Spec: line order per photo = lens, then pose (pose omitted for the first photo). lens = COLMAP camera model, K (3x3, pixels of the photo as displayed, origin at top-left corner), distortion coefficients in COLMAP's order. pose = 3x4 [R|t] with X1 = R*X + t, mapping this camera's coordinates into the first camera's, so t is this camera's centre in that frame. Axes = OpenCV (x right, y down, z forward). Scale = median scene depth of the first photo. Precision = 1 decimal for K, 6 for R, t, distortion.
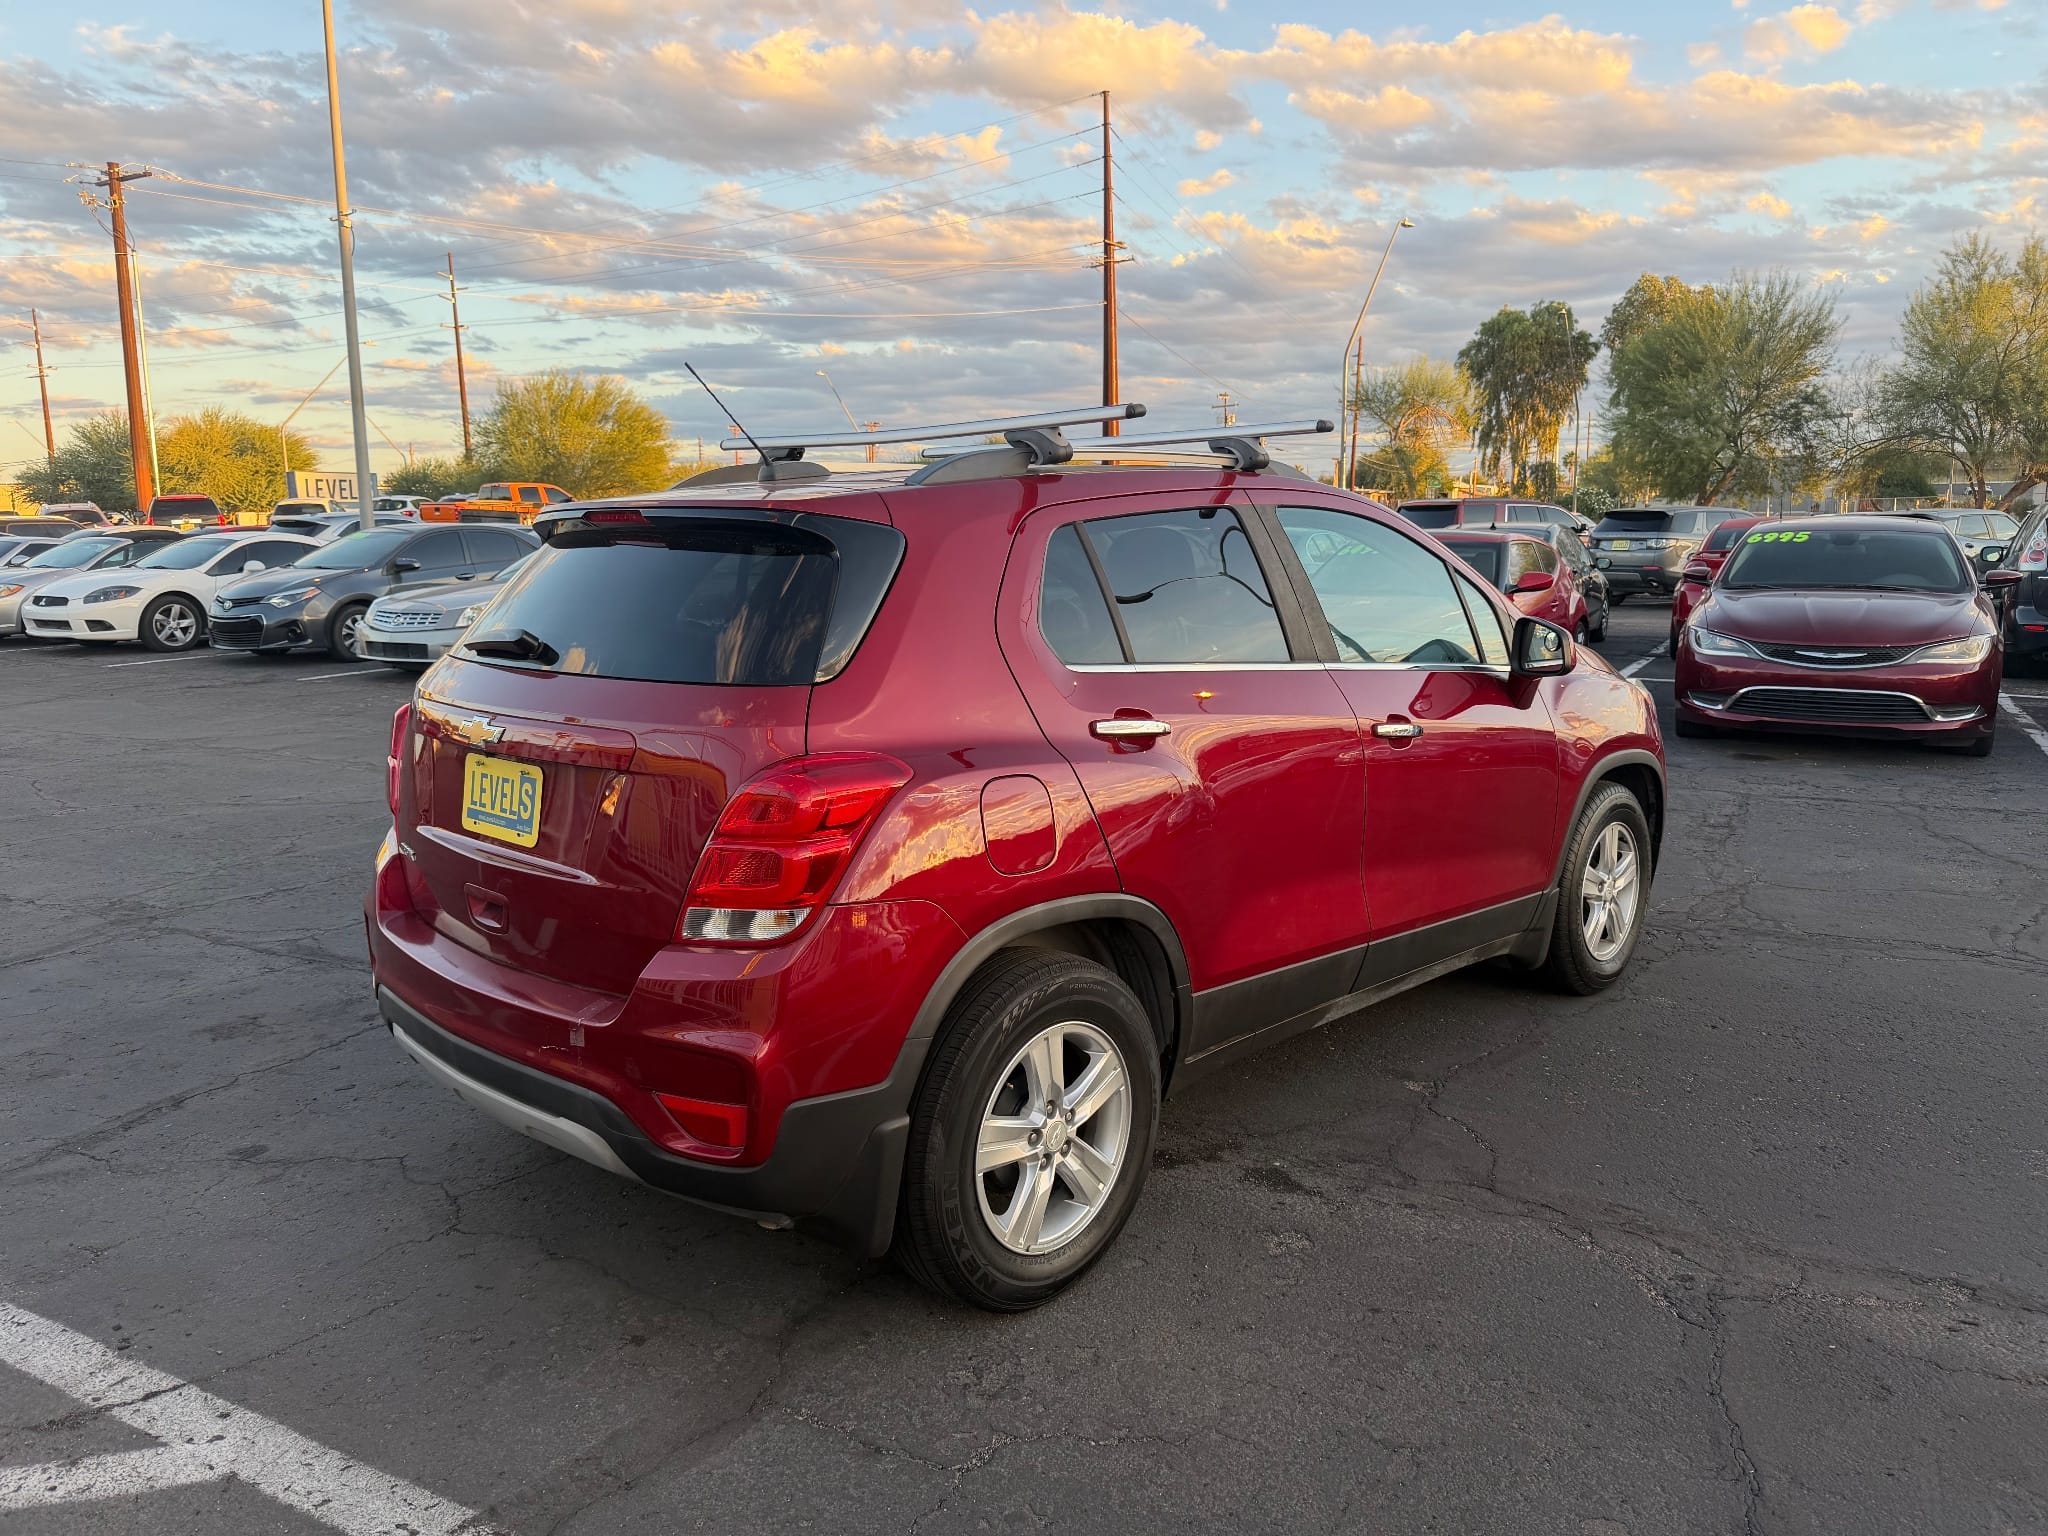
lens RADIAL K [[1467.8, 0, 1000.4], [0, 1467.8, 772.1], [0, 0, 1]] dist [0.007442, -0.006568]
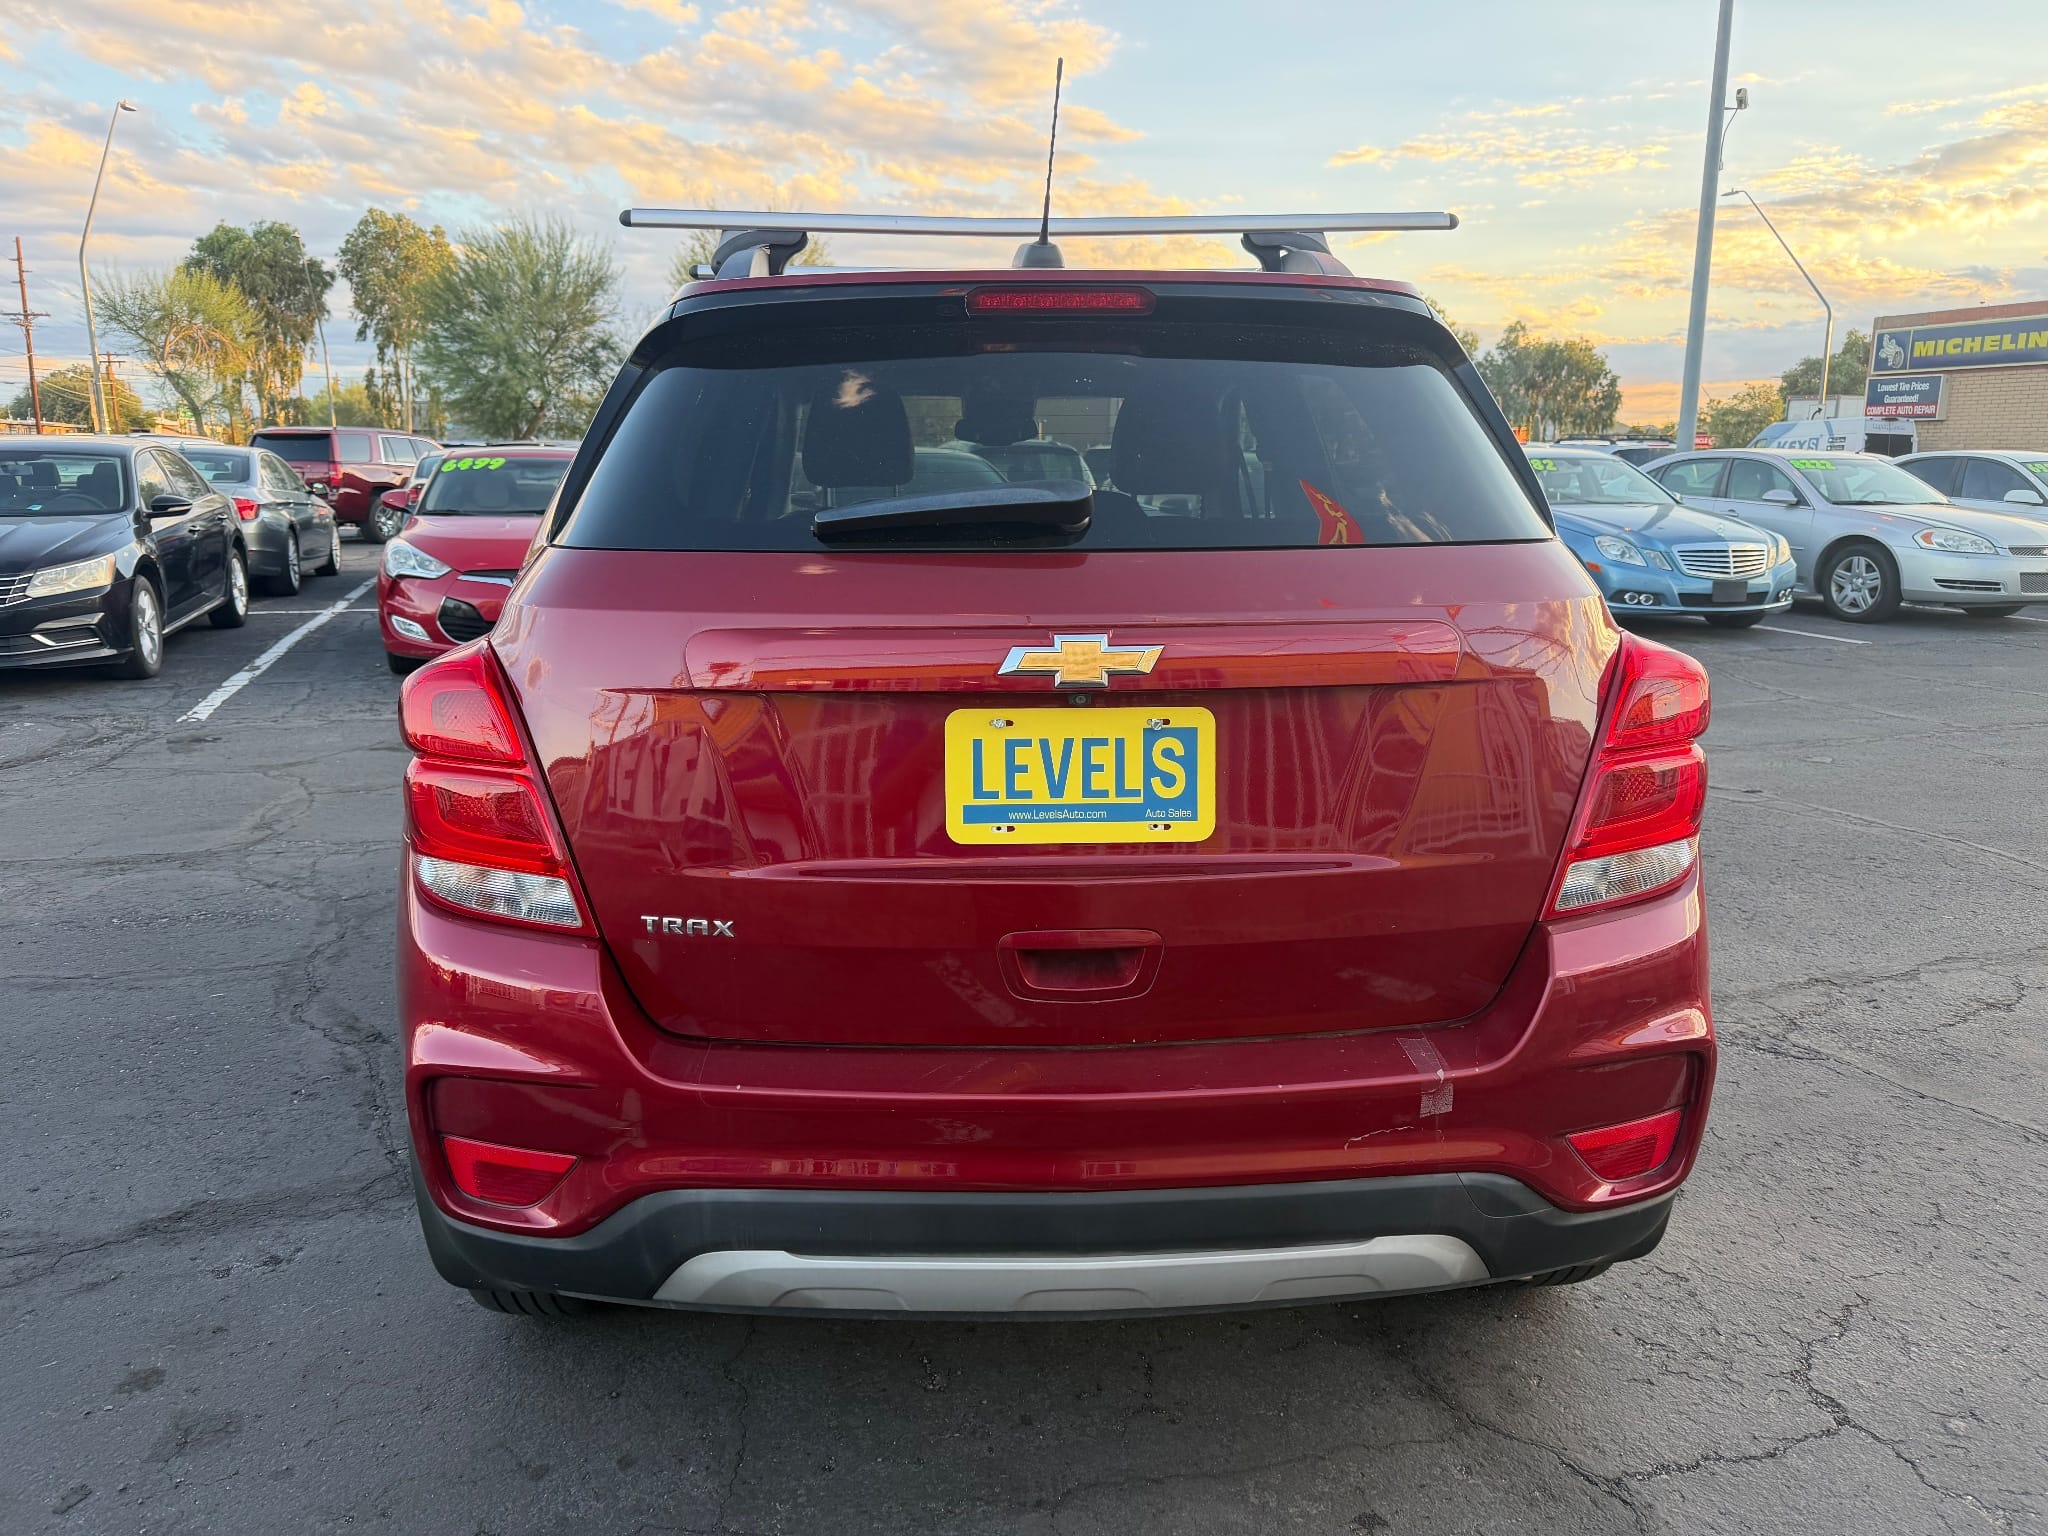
lens RADIAL K [[1482.5, 0, 1020.4], [0, 1482.5, 804.0], [0, 0, 1]] dist [-0.005562, -0.008333]
pose [[0.684161, -0.153572, 0.712979, -0.241203], [0.113563, 0.988088, 0.103857, -0.010620], [-0.720435, 0.009913, 0.693451, 0.190267]]
